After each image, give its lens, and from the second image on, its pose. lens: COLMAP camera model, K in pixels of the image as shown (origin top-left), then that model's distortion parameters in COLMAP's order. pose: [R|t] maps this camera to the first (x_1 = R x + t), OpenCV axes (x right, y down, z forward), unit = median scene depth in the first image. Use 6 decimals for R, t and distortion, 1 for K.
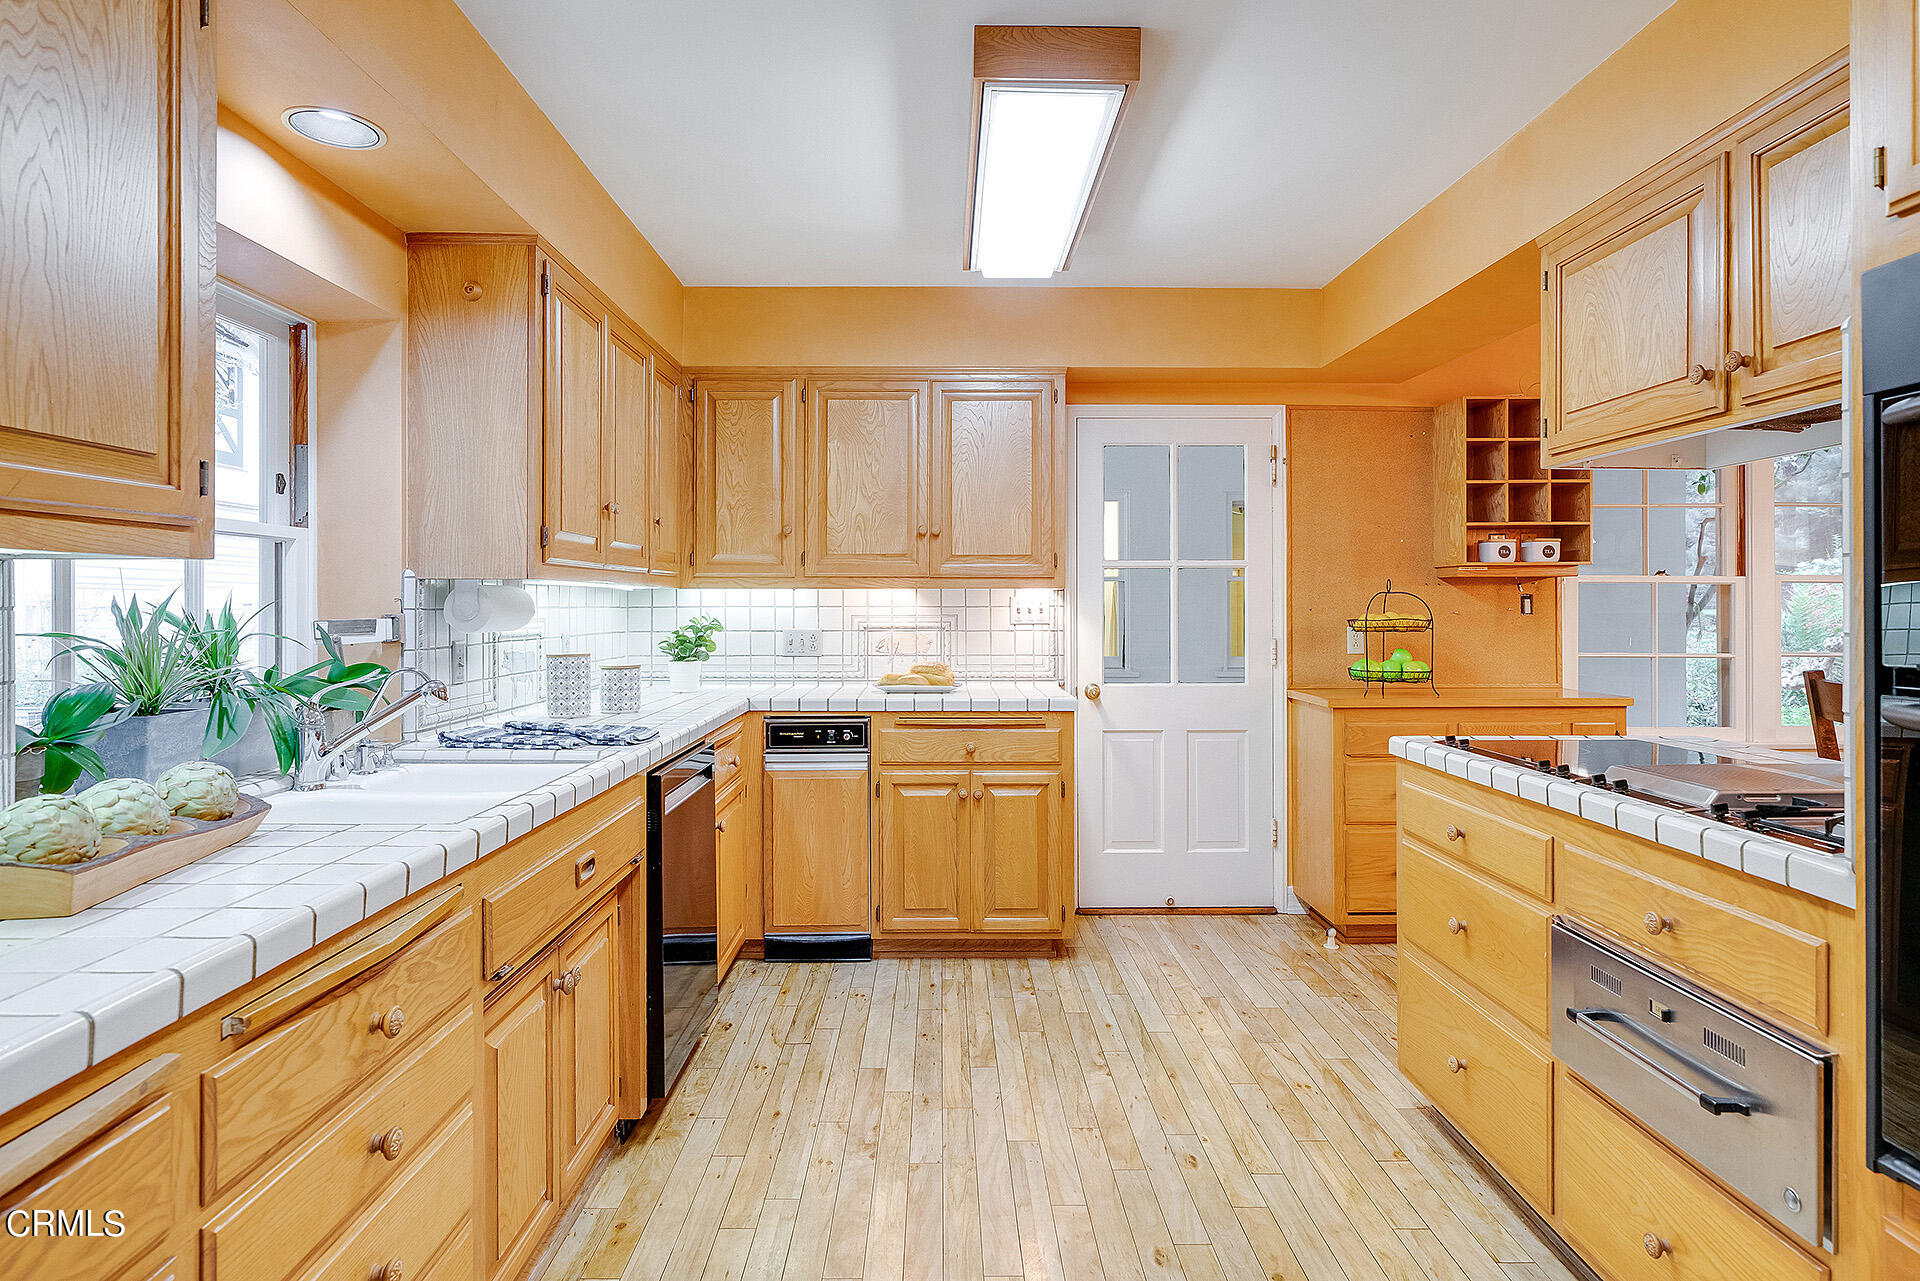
lens RADIAL K [[1052.0, 0, 955.1], [0, 1052.0, 598.4], [0, 0, 1]] dist [-0.000511, -0.001416]
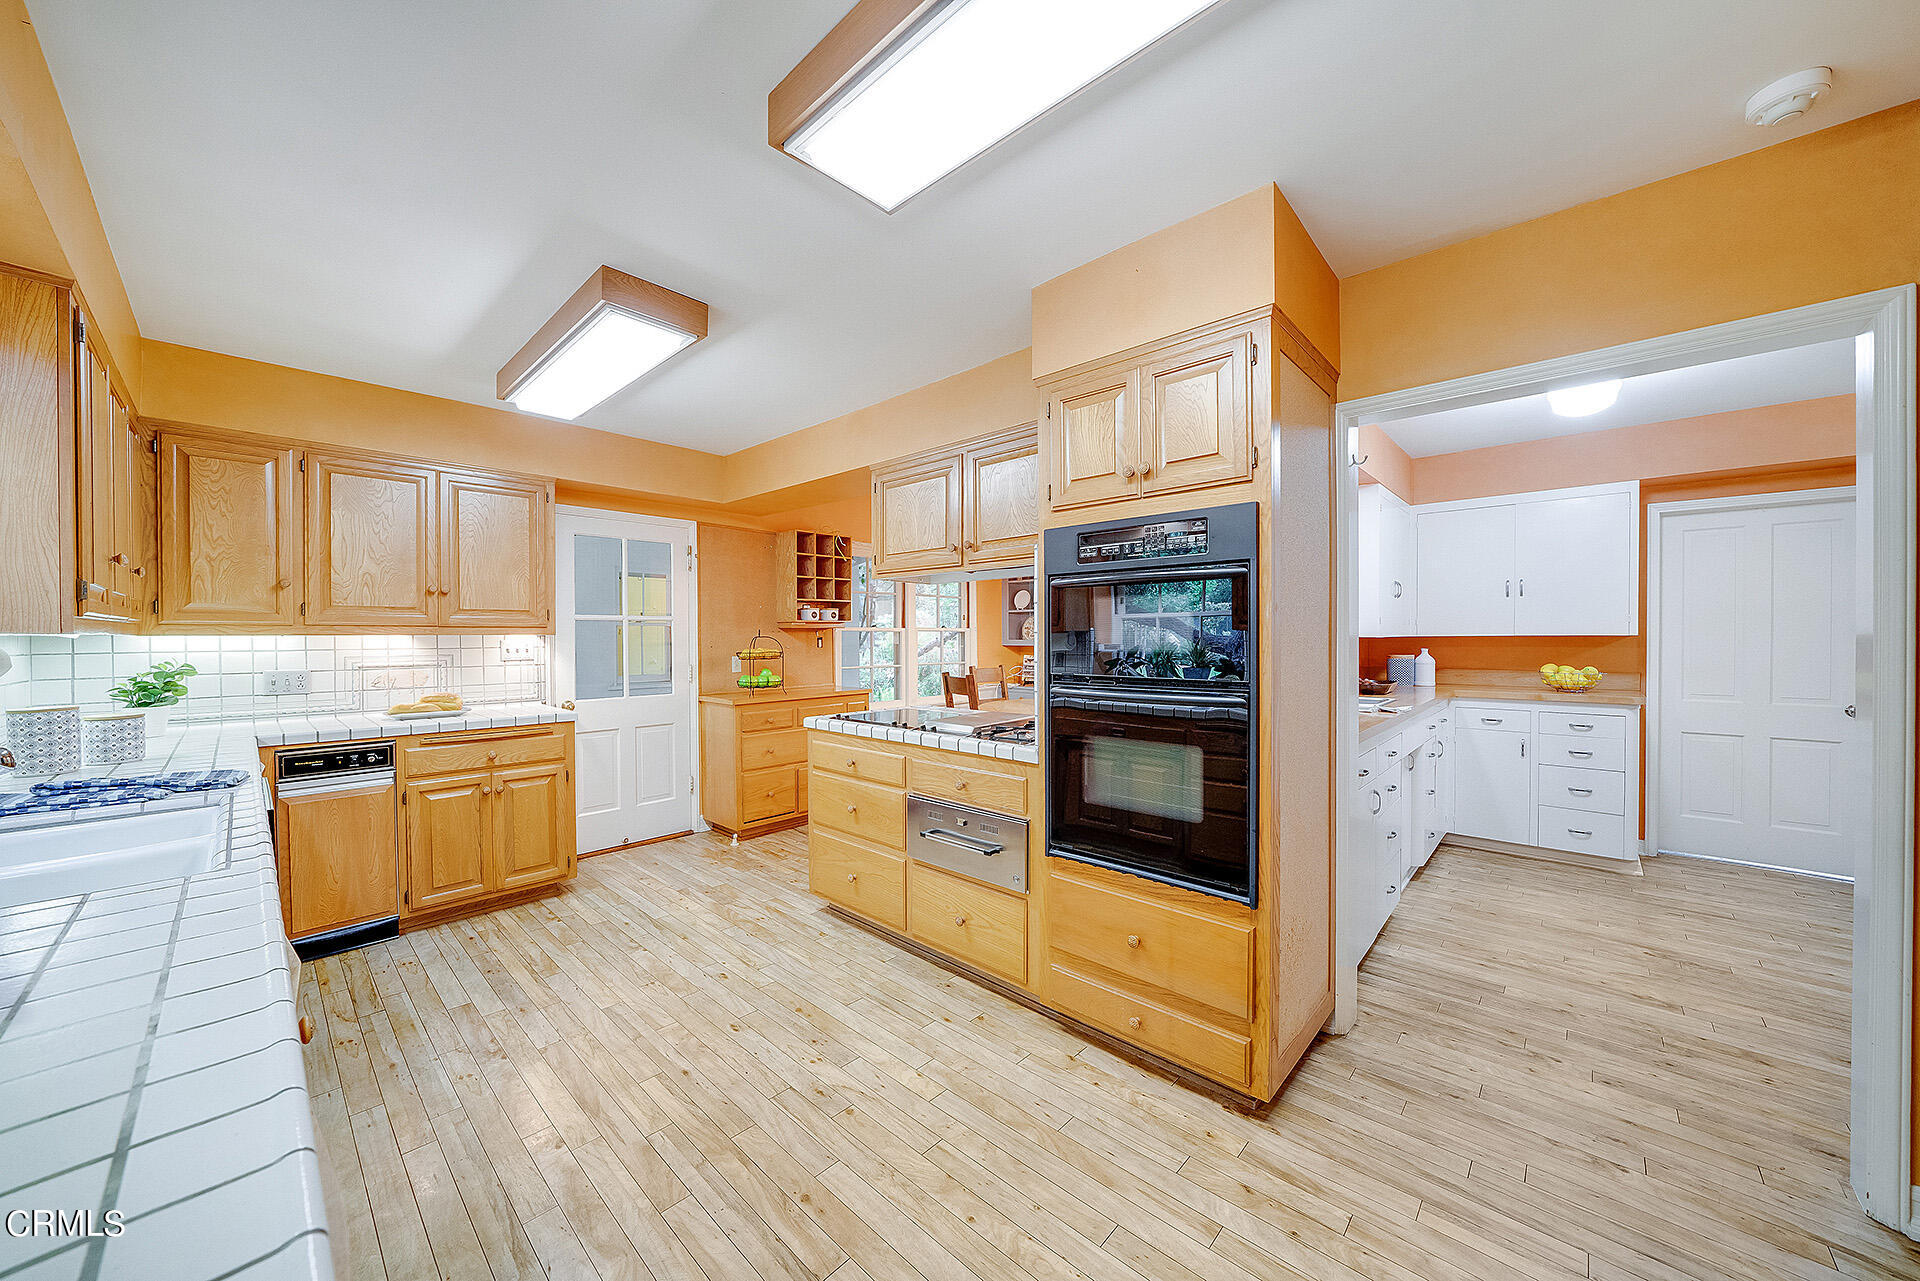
lens RADIAL K [[673.0, 0, 960.0], [0, 673.0, 640.5], [0, 0, 1]] dist [-0.011641, -0.000050]
pose [[0.685005, -0.006546, 0.728509, -0.190770], [-0.002847, 0.999928, 0.011662, -0.014756], [-0.728533, -0.010063, 0.684937, -0.012300]]
